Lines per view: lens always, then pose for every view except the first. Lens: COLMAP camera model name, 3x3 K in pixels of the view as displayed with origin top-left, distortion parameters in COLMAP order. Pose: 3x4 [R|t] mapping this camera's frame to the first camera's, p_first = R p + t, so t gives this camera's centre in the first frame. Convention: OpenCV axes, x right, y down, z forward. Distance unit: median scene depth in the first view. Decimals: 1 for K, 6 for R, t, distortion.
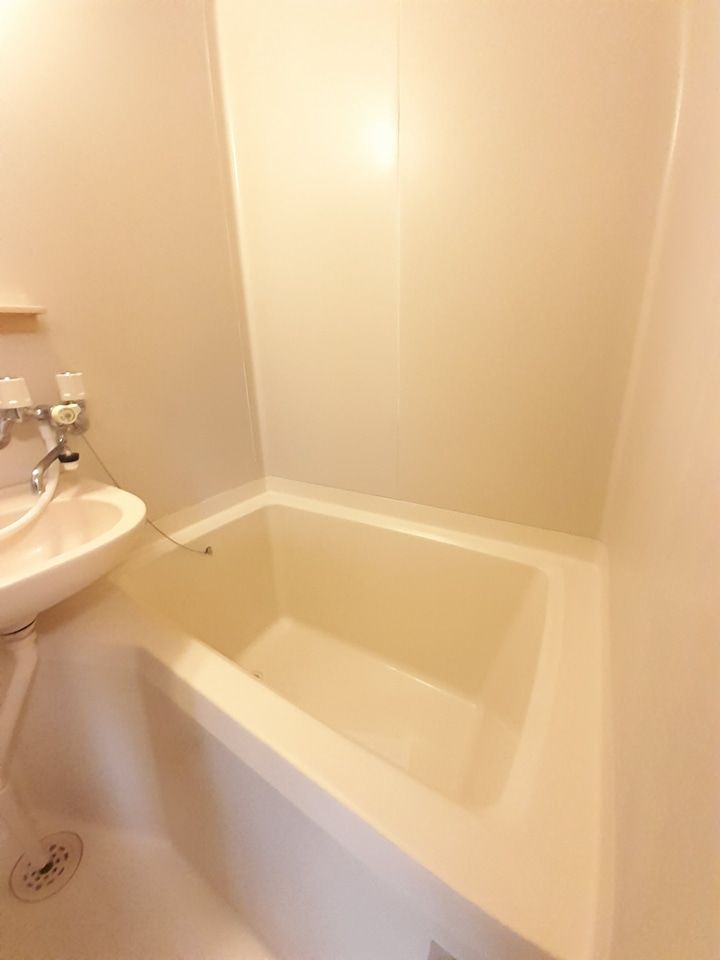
lens RADIAL K [[384.6, 0, 360.3], [0, 384.6, 480.9], [0, 0, 1]] dist [-0.000756, -0.000349]
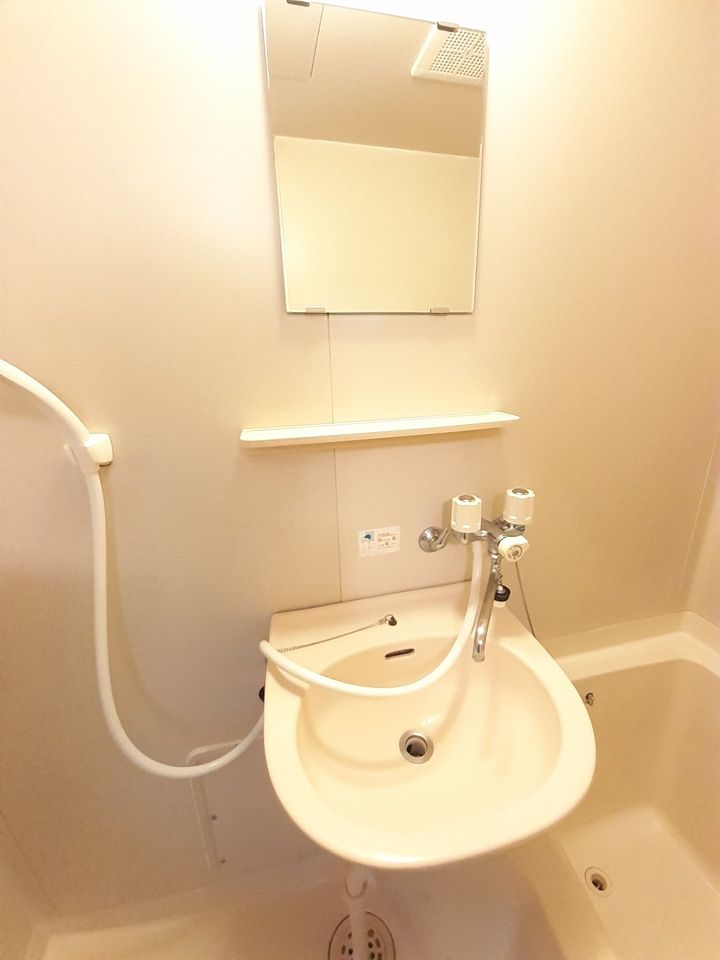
lens RADIAL K [[384.6, 0, 359.3], [0, 384.6, 479.3], [0, 0, 1]] dist [-0.000756, -0.000349]
pose [[0.698984, 0.229027, -0.677471, -0.431088], [-0.231369, 0.968805, 0.088800, -0.295379], [0.676675, 0.094676, 0.730169, 0.134016]]
